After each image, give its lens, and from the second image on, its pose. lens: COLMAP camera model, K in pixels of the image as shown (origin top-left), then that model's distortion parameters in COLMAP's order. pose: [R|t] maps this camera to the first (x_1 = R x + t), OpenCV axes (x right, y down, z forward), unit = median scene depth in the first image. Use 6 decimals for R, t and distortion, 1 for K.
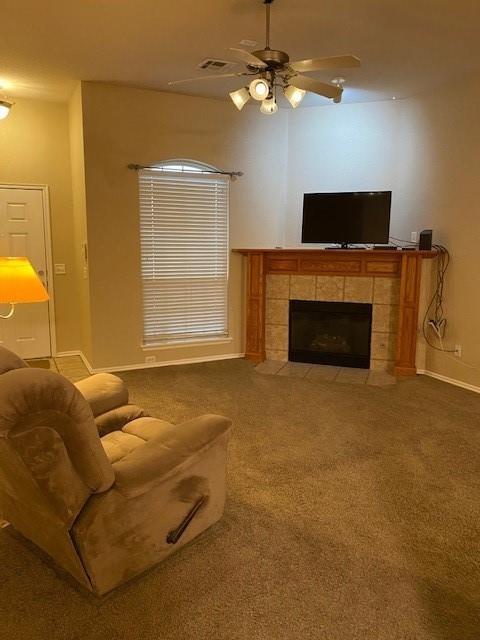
lens RADIAL K [[499.6, 0, 239.8], [0, 499.6, 319.6], [0, 0, 1]] dist [0.049422, -0.039896]
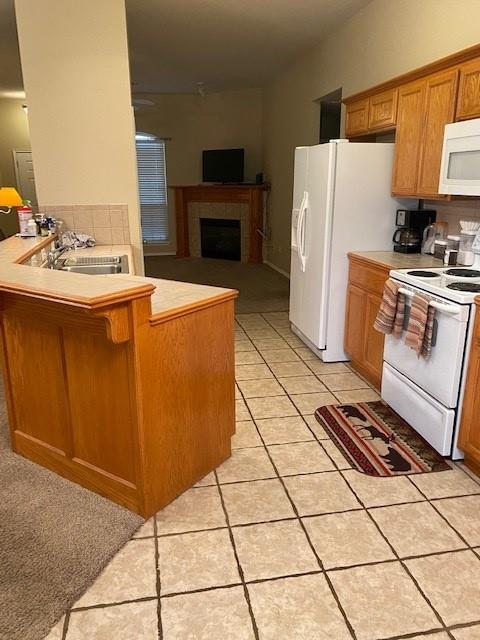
lens RADIAL K [[499.6, 0, 239.9], [0, 499.6, 320.8], [0, 0, 1]] dist [0.049422, -0.039896]
pose [[0.960288, 0.061245, -0.272205, 0.709894], [-0.032957, 0.993680, 0.107307, 0.116837], [0.277056, -0.094075, 0.956237, -0.574253]]
